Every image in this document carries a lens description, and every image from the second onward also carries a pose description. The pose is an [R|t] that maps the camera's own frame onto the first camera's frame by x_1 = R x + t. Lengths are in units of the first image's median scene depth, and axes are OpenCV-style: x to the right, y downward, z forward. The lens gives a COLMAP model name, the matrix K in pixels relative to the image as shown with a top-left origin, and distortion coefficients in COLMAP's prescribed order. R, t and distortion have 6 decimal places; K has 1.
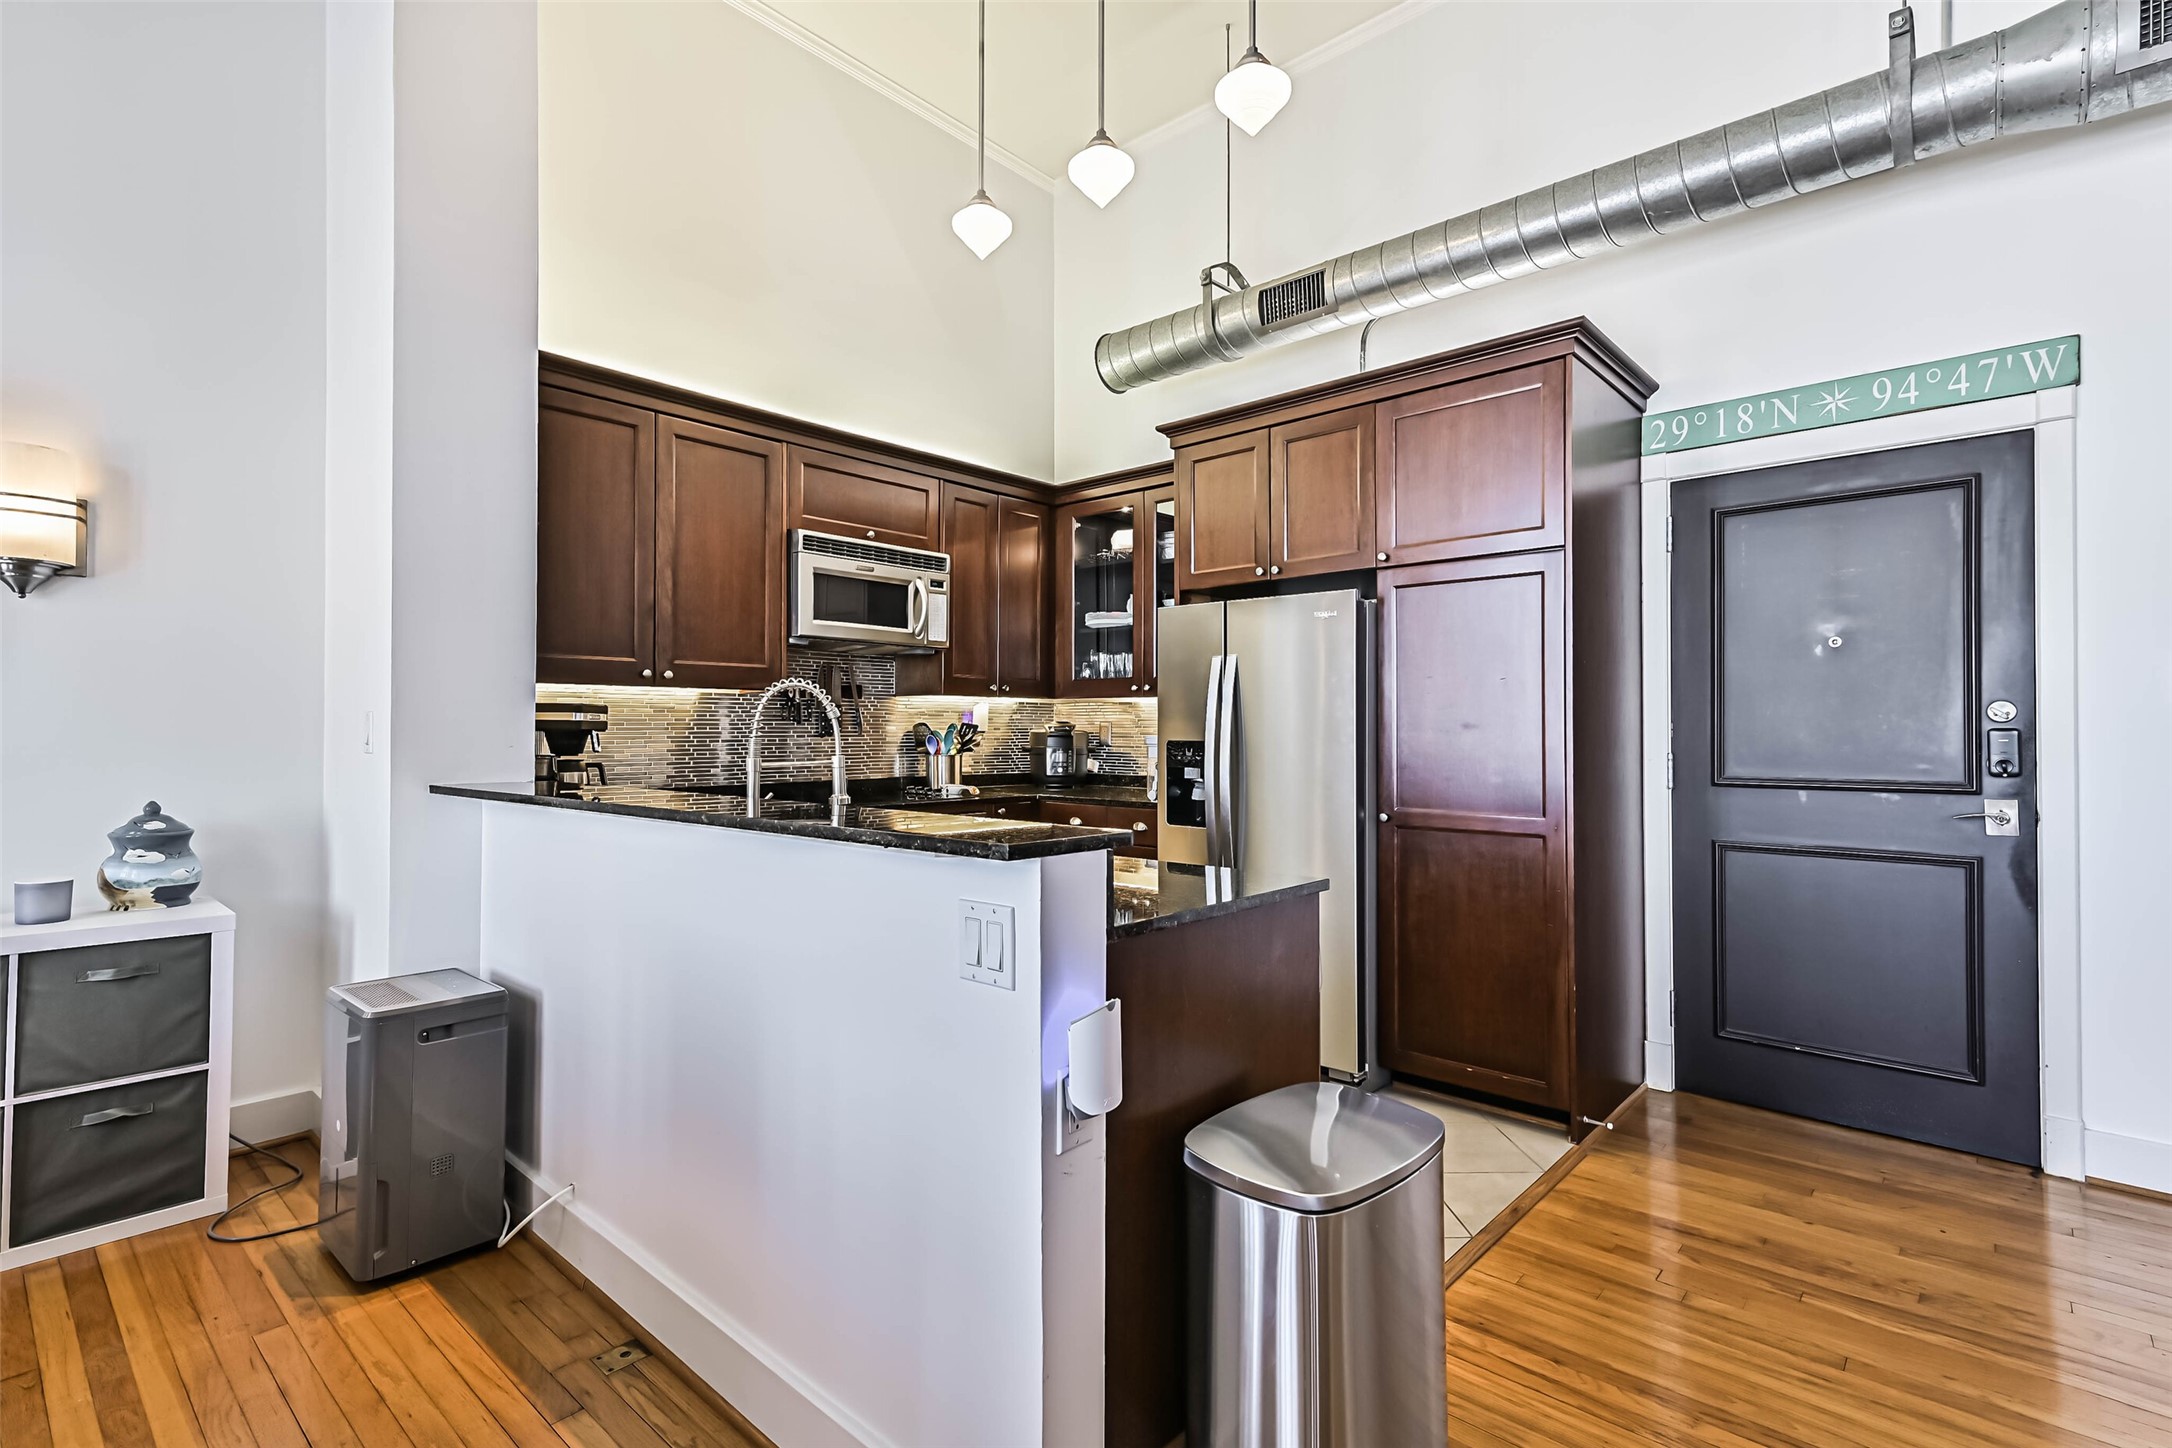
lens RADIAL K [[997.3, 0, 1085.7], [0, 997.3, 717.0], [0, 0, 1]] dist [0.018913, -0.003642]
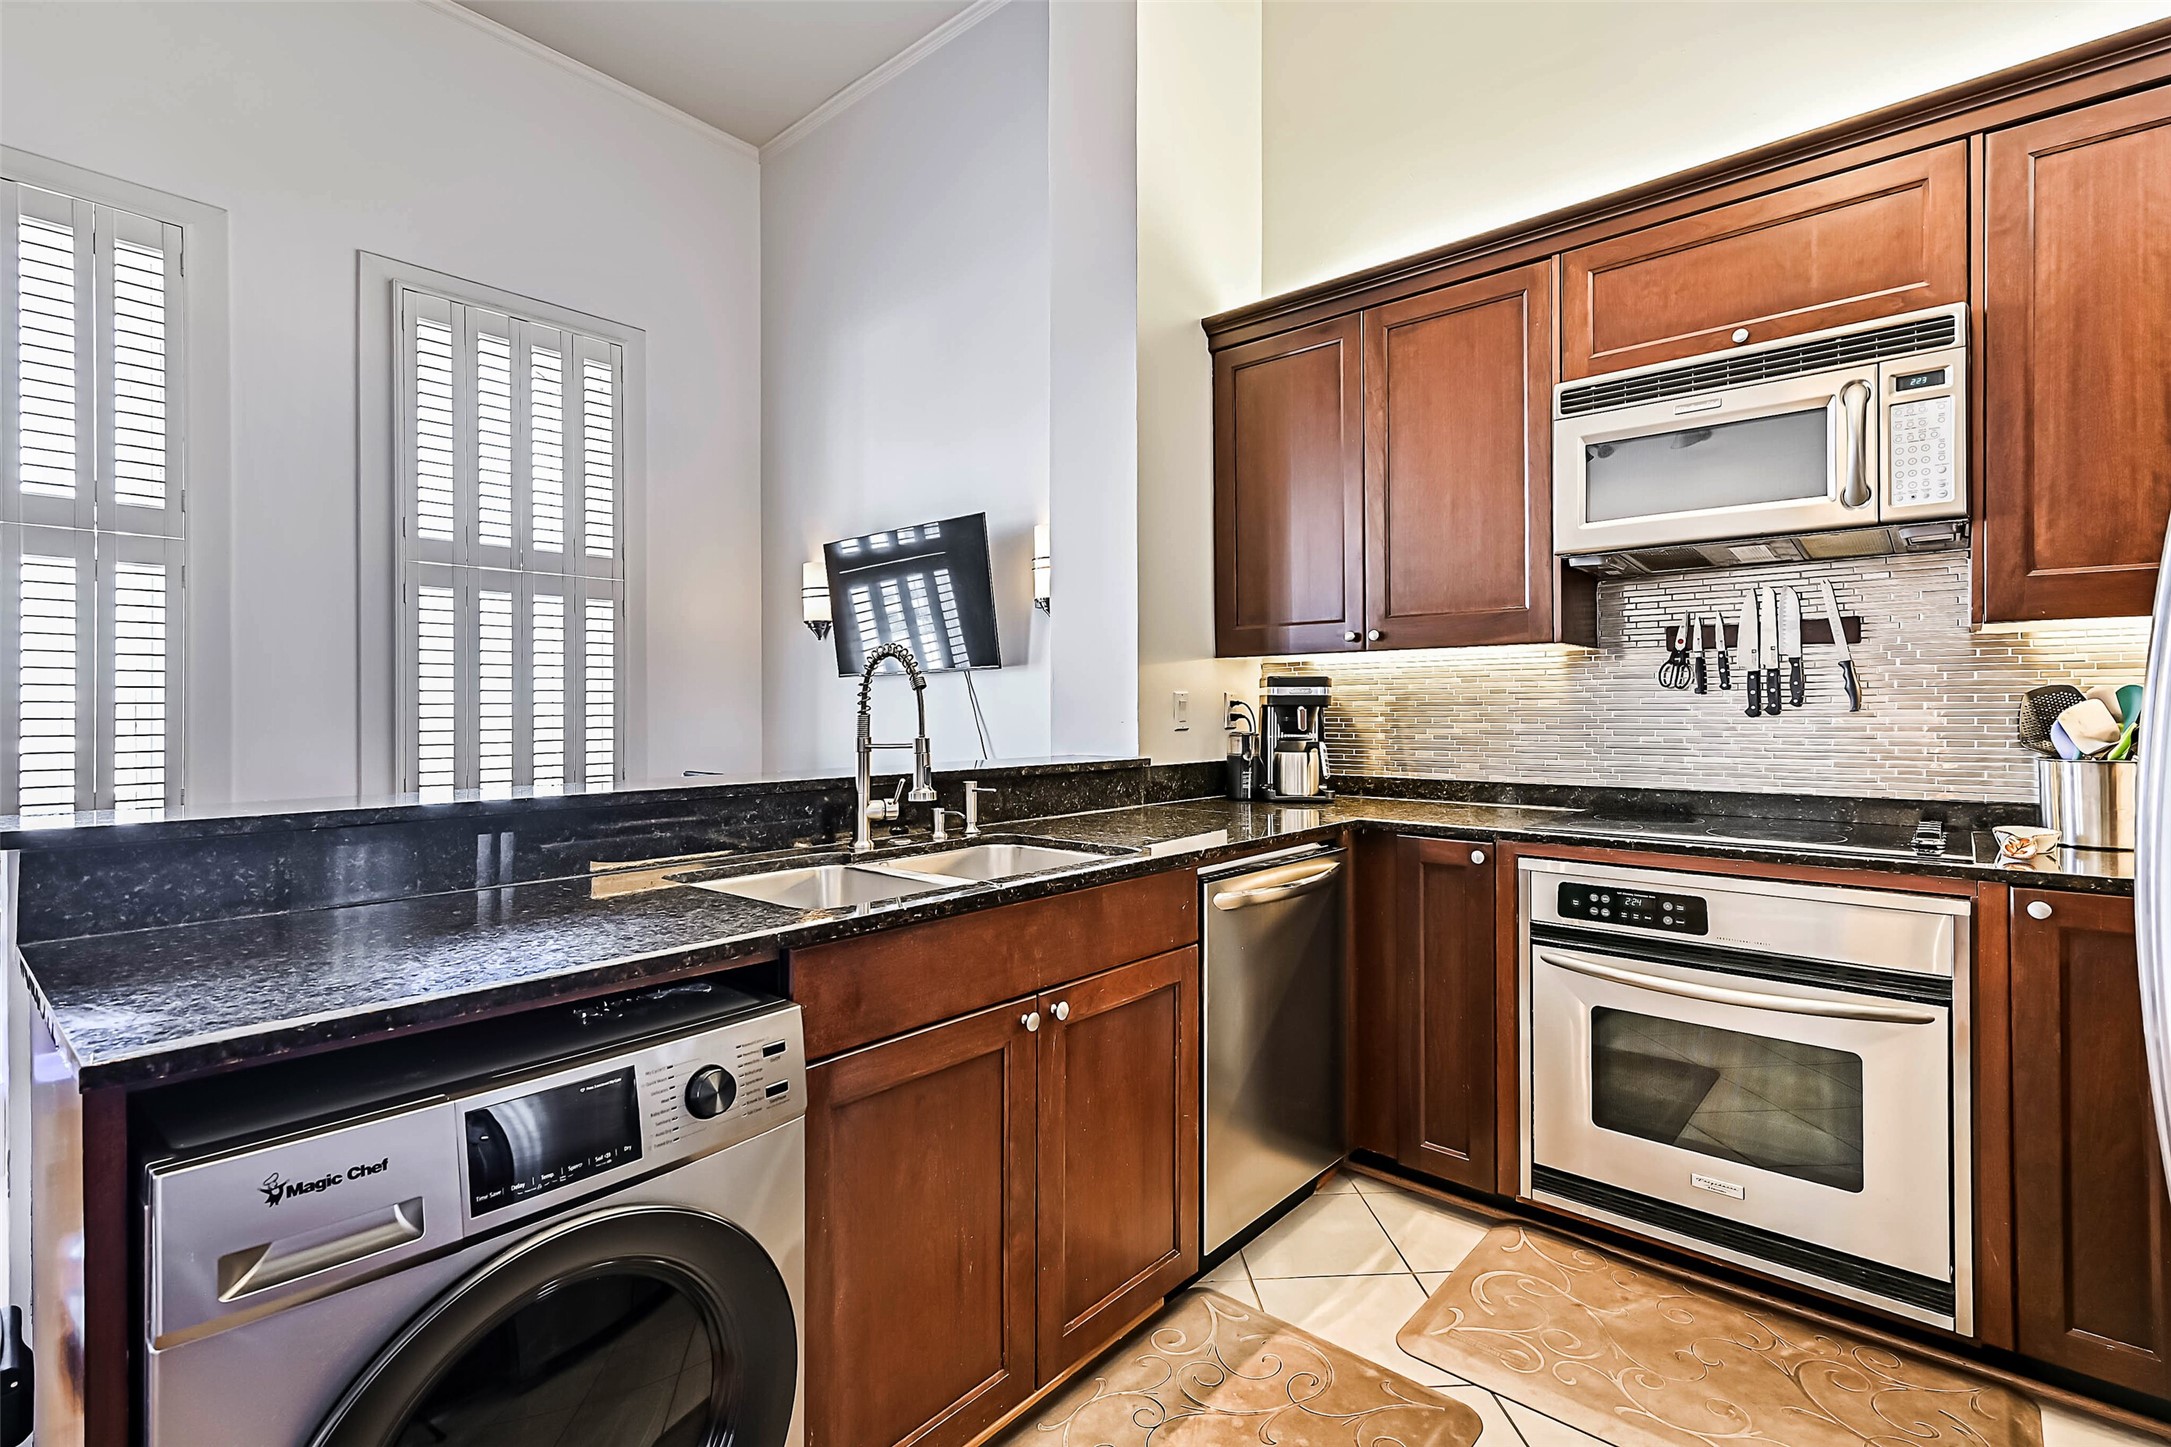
lens RADIAL K [[996.8, 0, 1108.6], [0, 996.8, 704.1], [0, 0, 1]] dist [0.018913, -0.003642]
pose [[0.043685, -0.003632, -0.999039, 0.374816], [0.019222, 0.999811, -0.002794, 0.010731], [0.998860, -0.019081, 0.043747, 0.775495]]
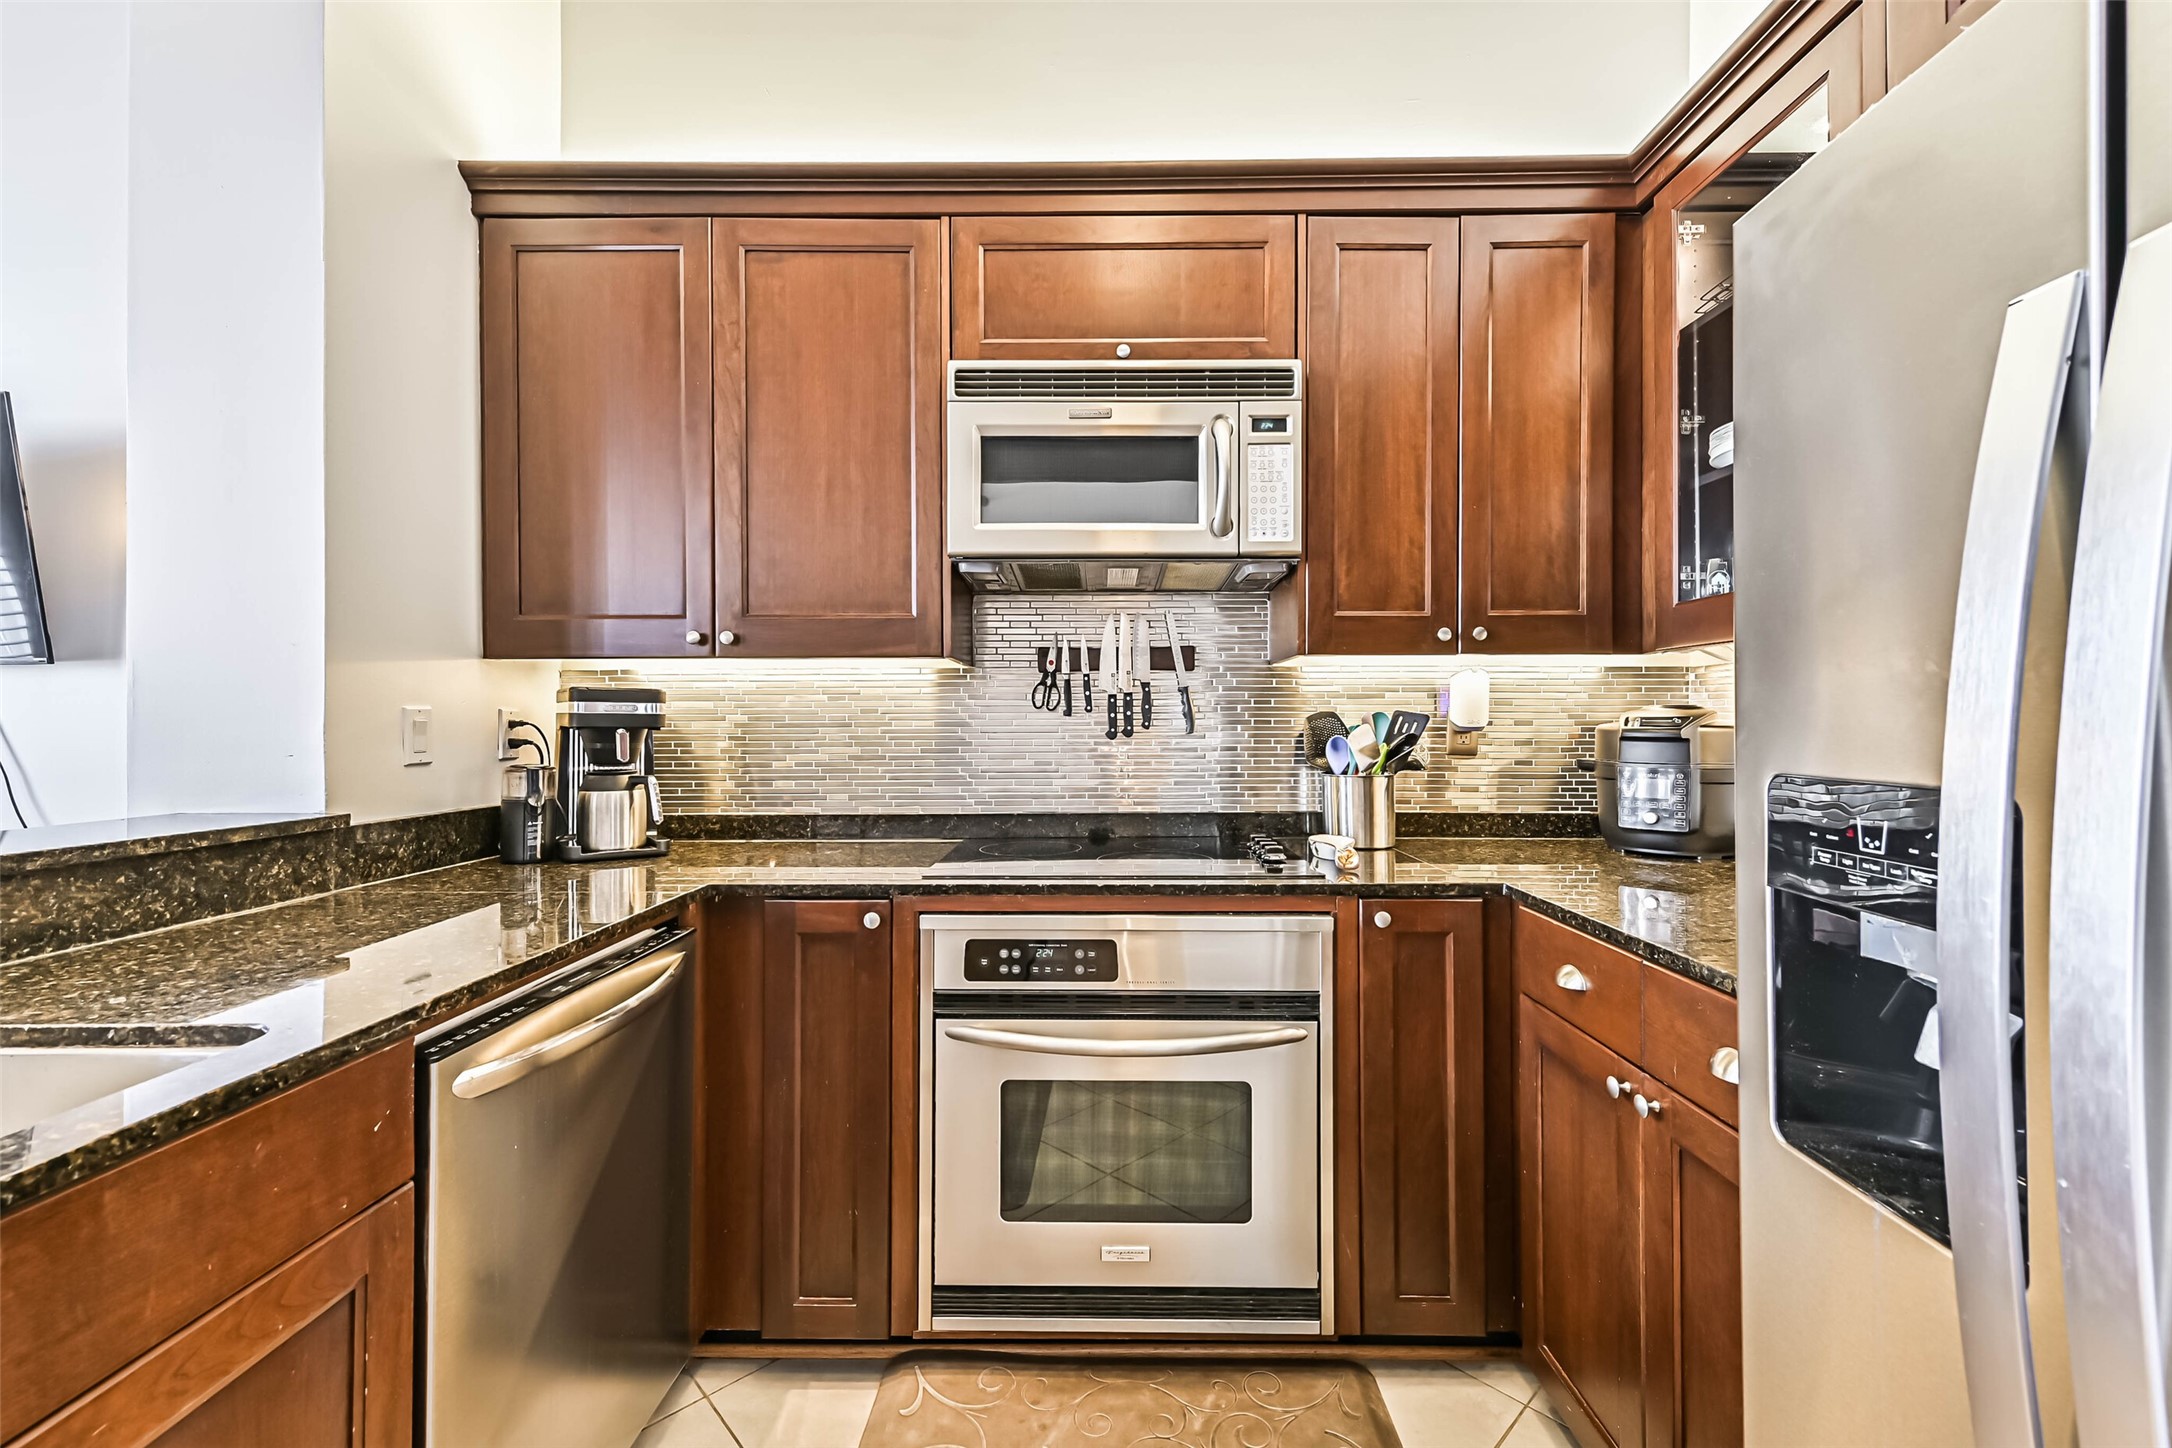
lens RADIAL K [[881.5, 0, 1087.7], [0, 881.5, 719.3], [0, 0, 1]] dist [0.011069, -0.001080]
pose [[0.668983, -0.003787, -0.743268, 0.141017], [0.013167, 0.999890, 0.006756, 0.007477], [0.743161, -0.014306, 0.668960, 0.822872]]
